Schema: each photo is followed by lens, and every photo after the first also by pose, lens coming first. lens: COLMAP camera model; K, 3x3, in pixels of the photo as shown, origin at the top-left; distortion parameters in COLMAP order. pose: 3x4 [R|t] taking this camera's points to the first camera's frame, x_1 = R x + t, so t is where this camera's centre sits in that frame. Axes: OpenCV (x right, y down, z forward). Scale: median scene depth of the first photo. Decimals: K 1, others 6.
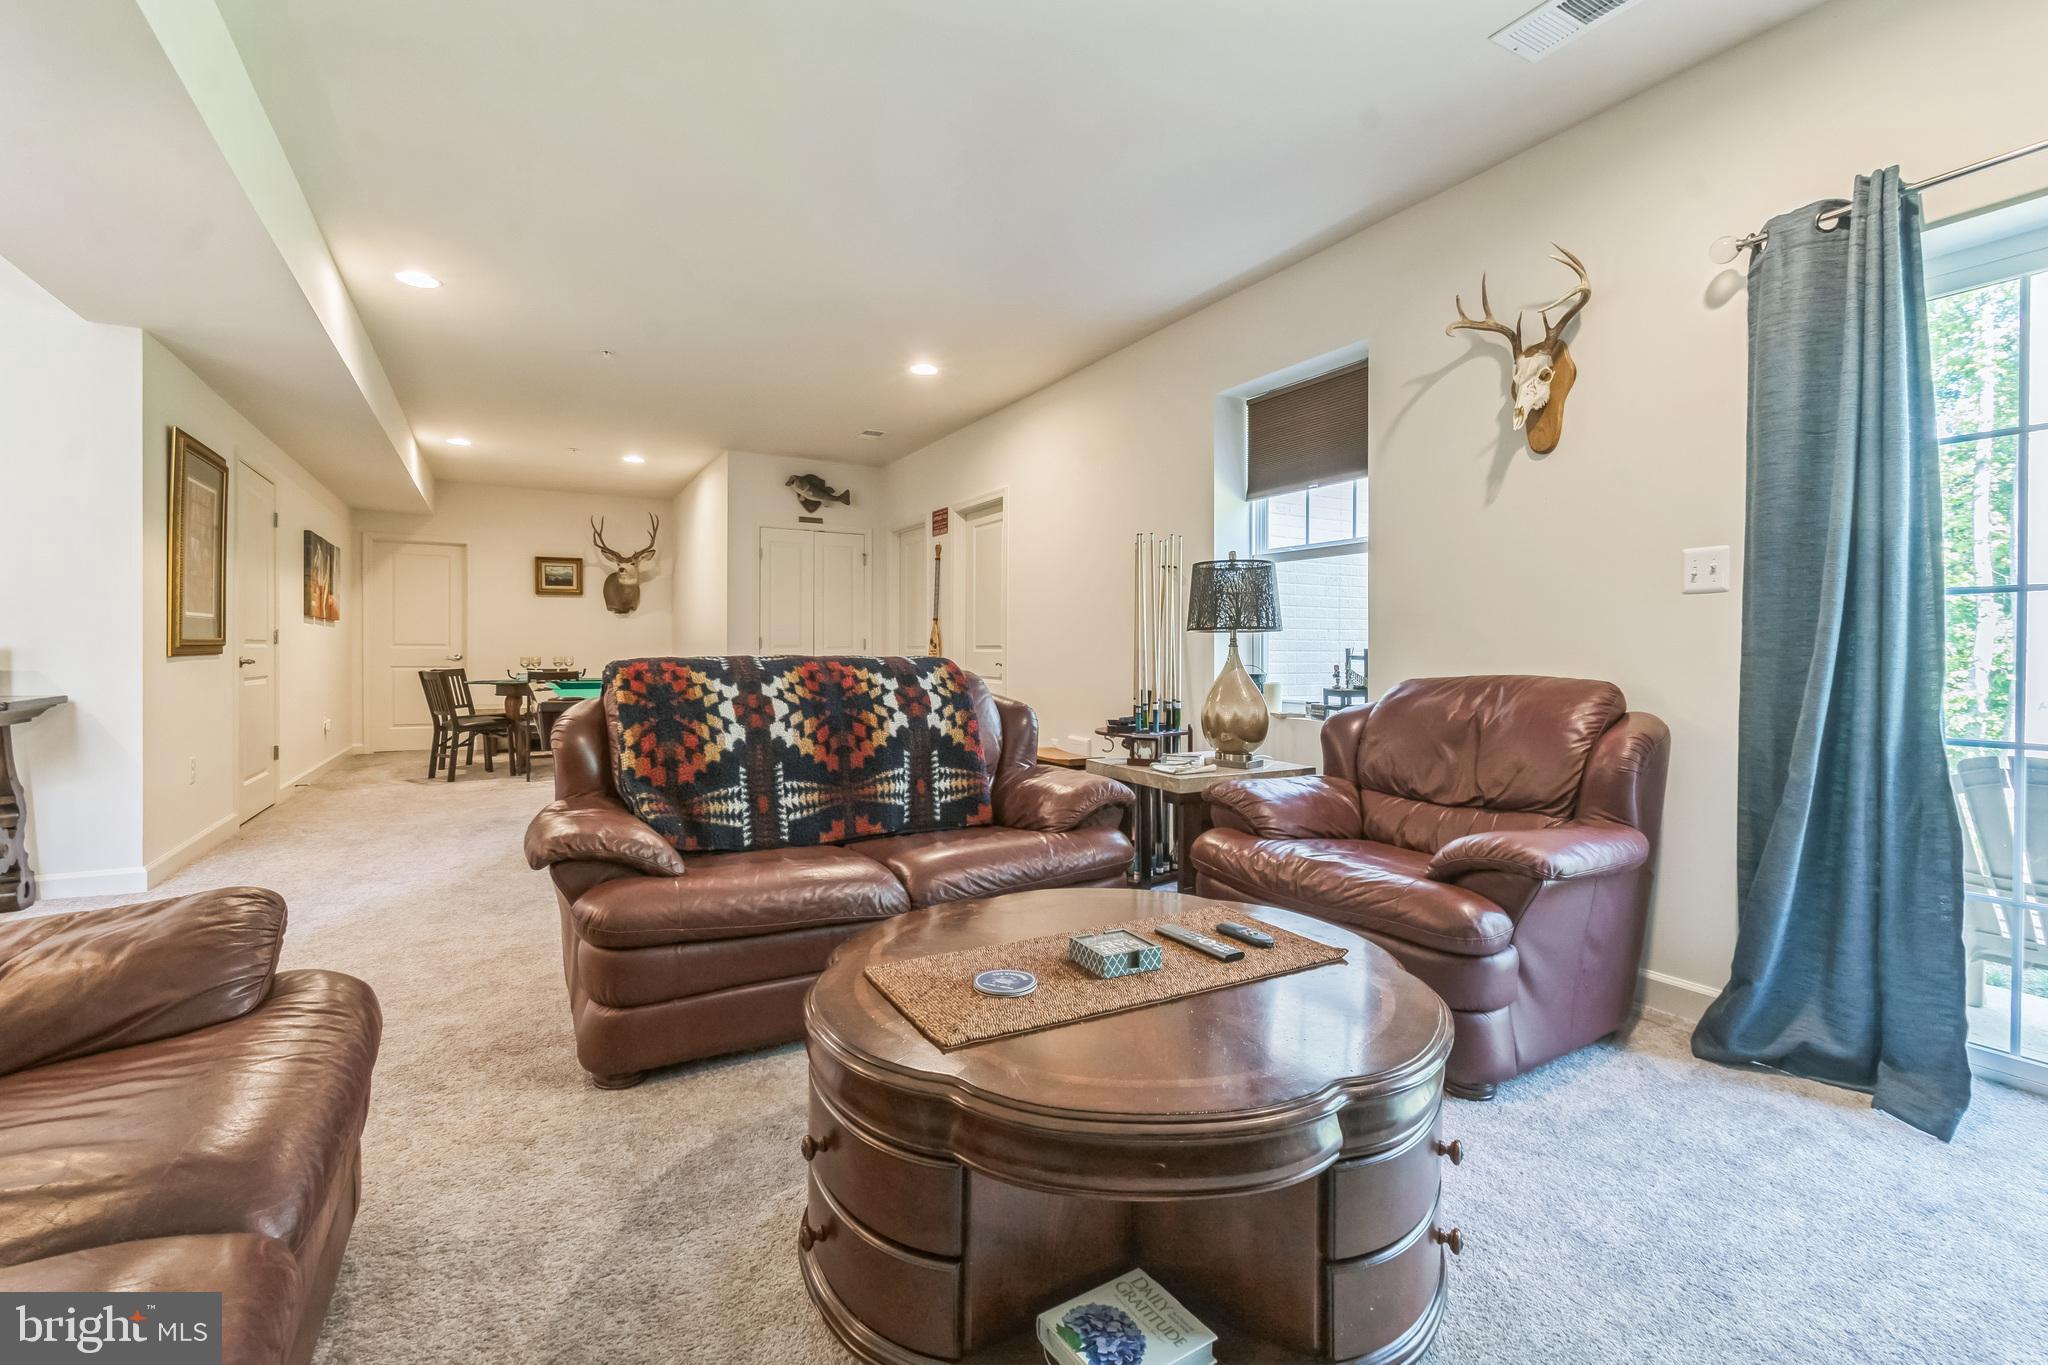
lens RADIAL K [[907.9, 0, 1029.2], [0, 907.9, 668.3], [0, 0, 1]] dist [0.001247, 0.000180]
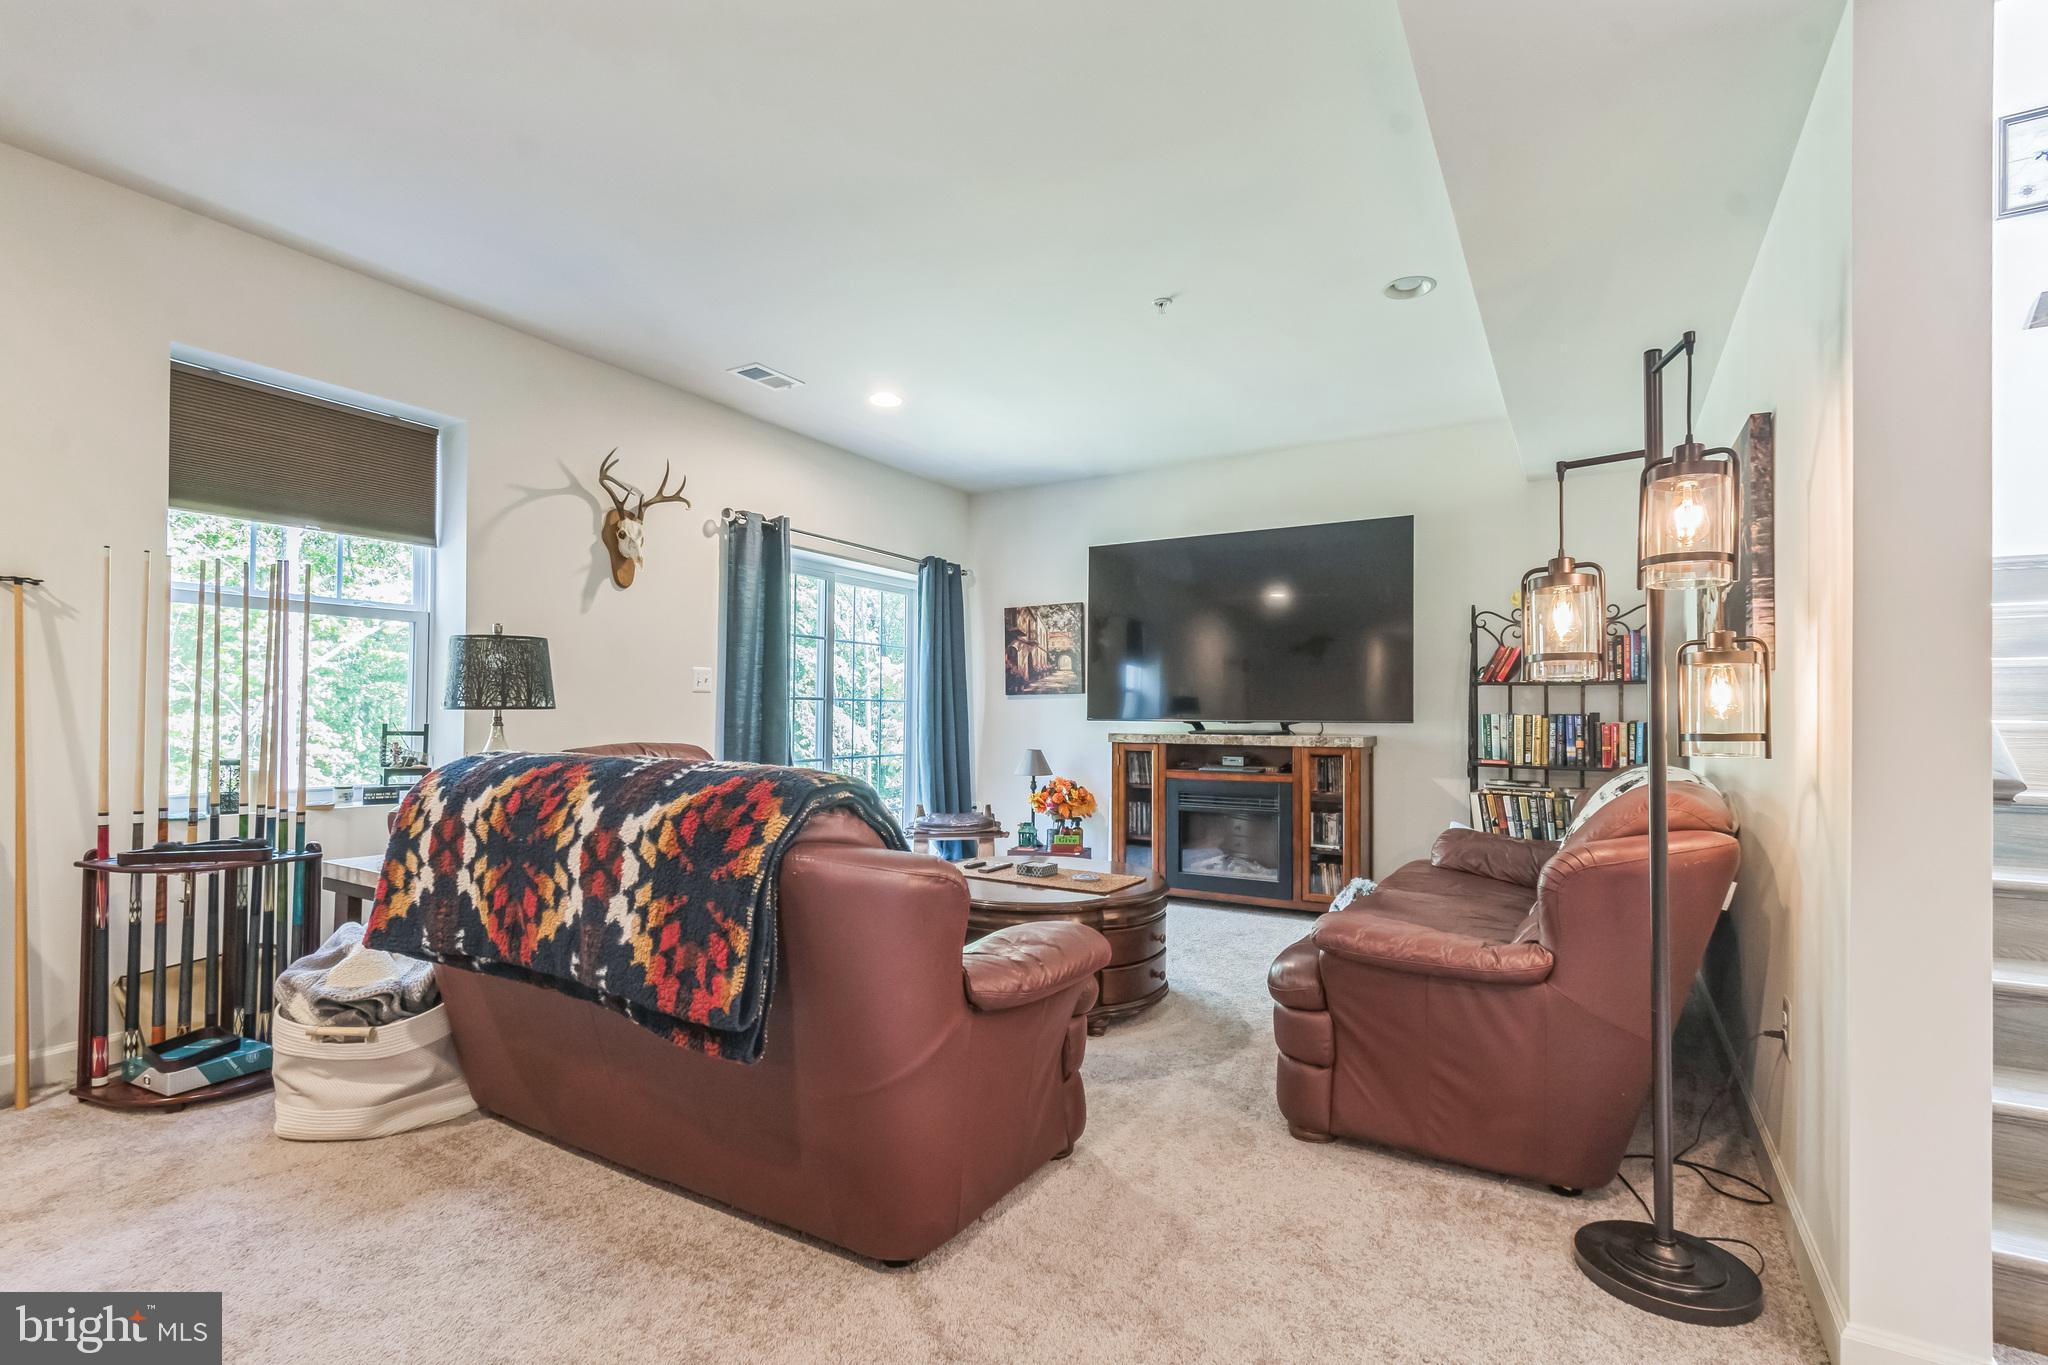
lens RADIAL K [[945.6, 0, 1033.1], [0, 945.6, 691.3], [0, 0, 1]] dist [0.035982, -0.000011]
pose [[-0.484345, 0.016135, 0.874728, -0.944026], [0.006370, 0.999868, -0.014916, -0.041294], [-0.874854, -0.001652, -0.484384, 1.037021]]
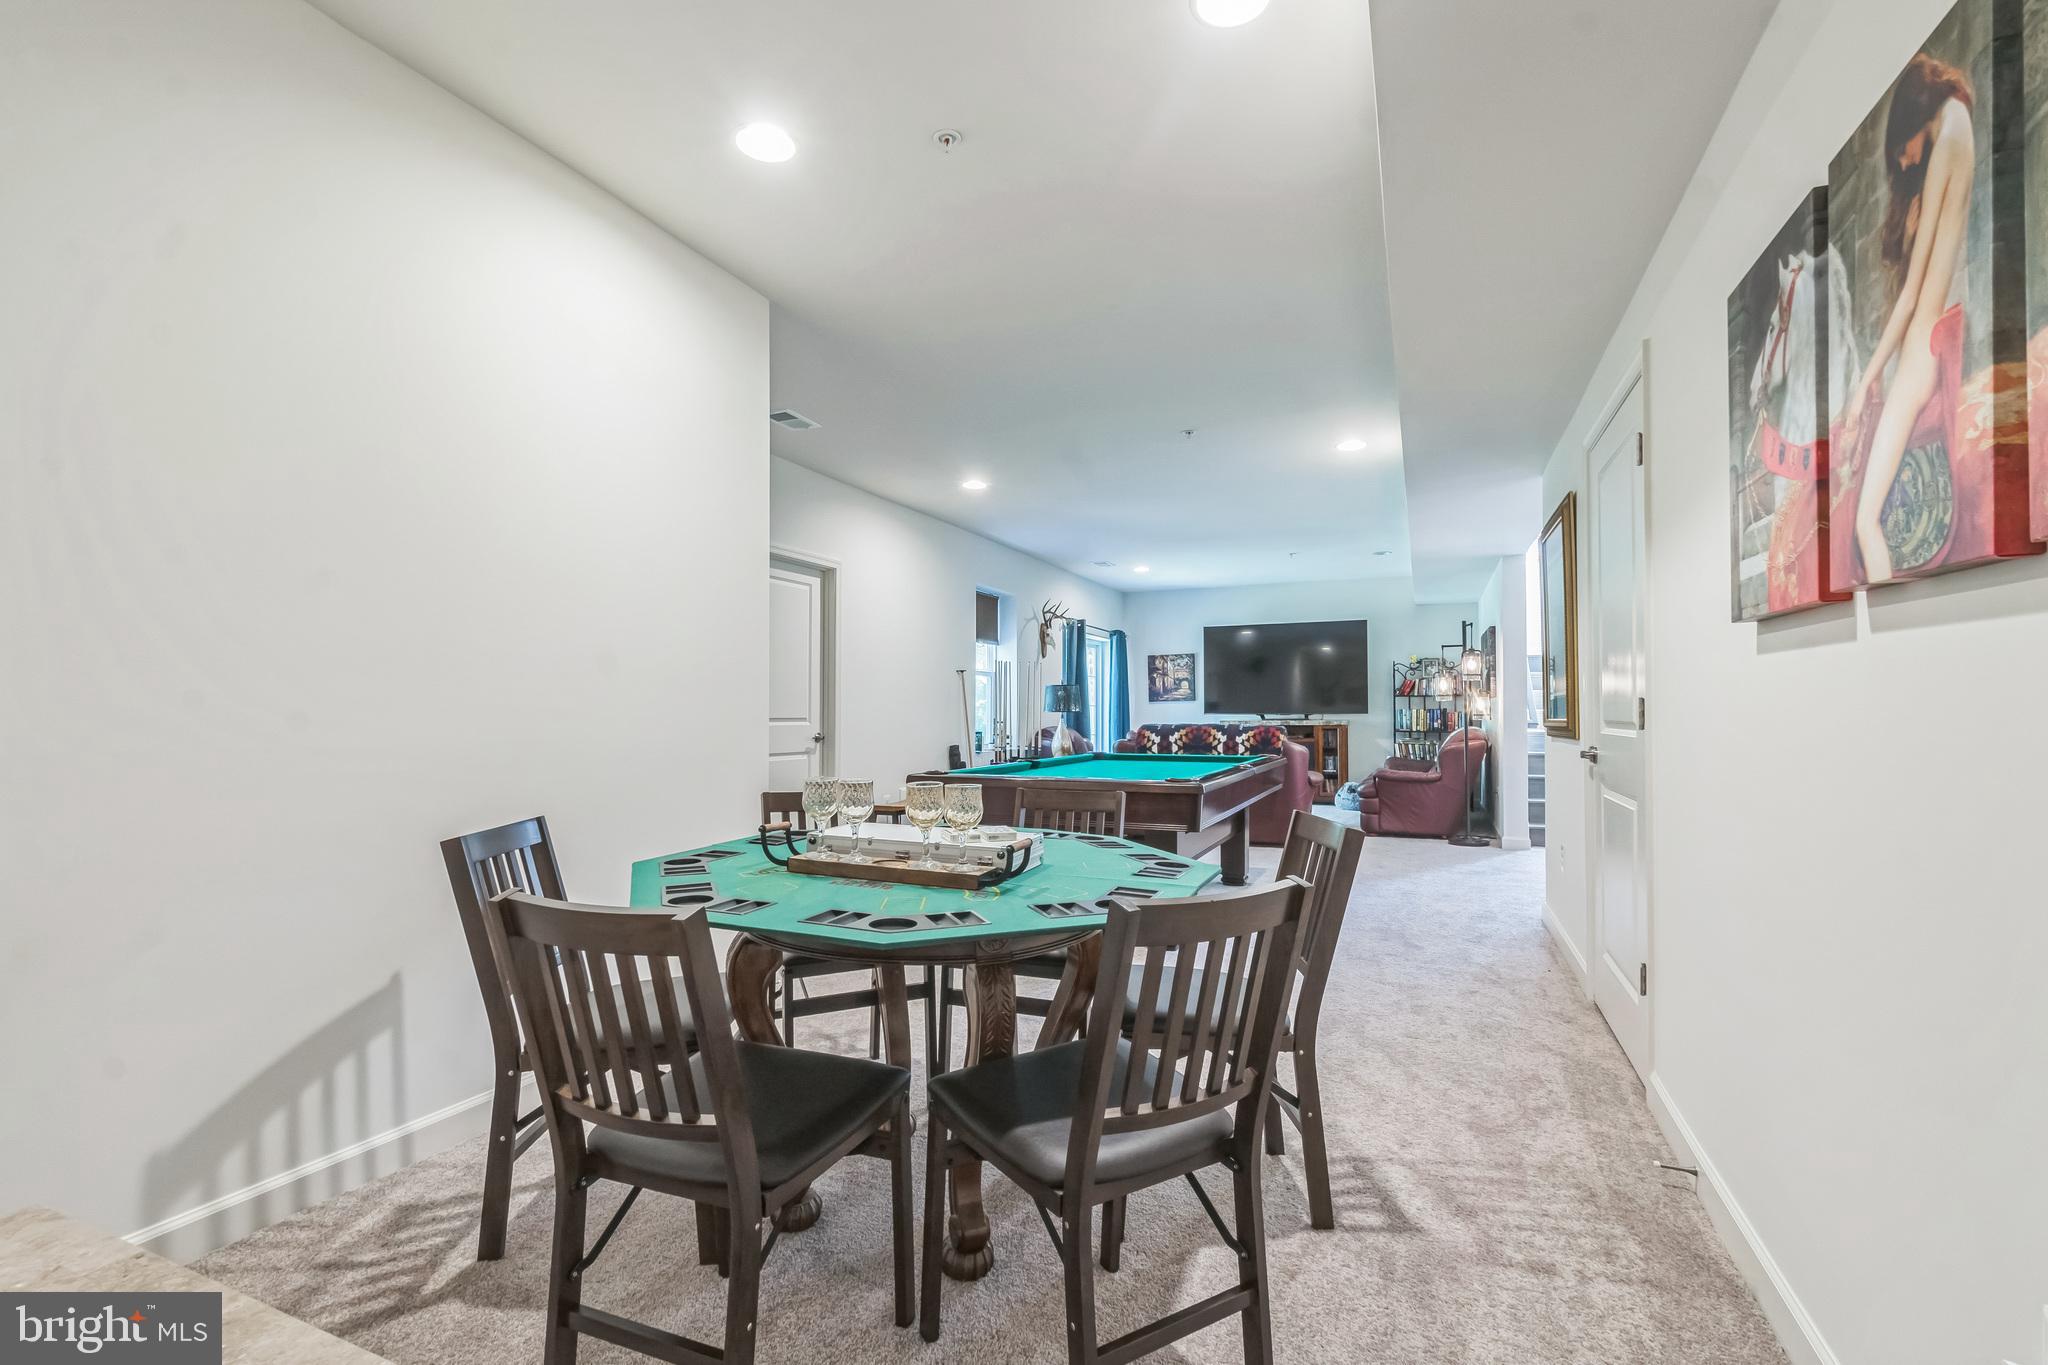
lens RADIAL K [[945.6, 0, 1033.1], [0, 945.6, 691.3], [0, 0, 1]] dist [0.035982, -0.000011]
pose [[-0.603578, 0.019587, 0.797064, -1.826961], [0.017428, 0.999783, -0.011372, -0.069666], [-0.797114, 0.007027, -0.603788, 2.656219]]
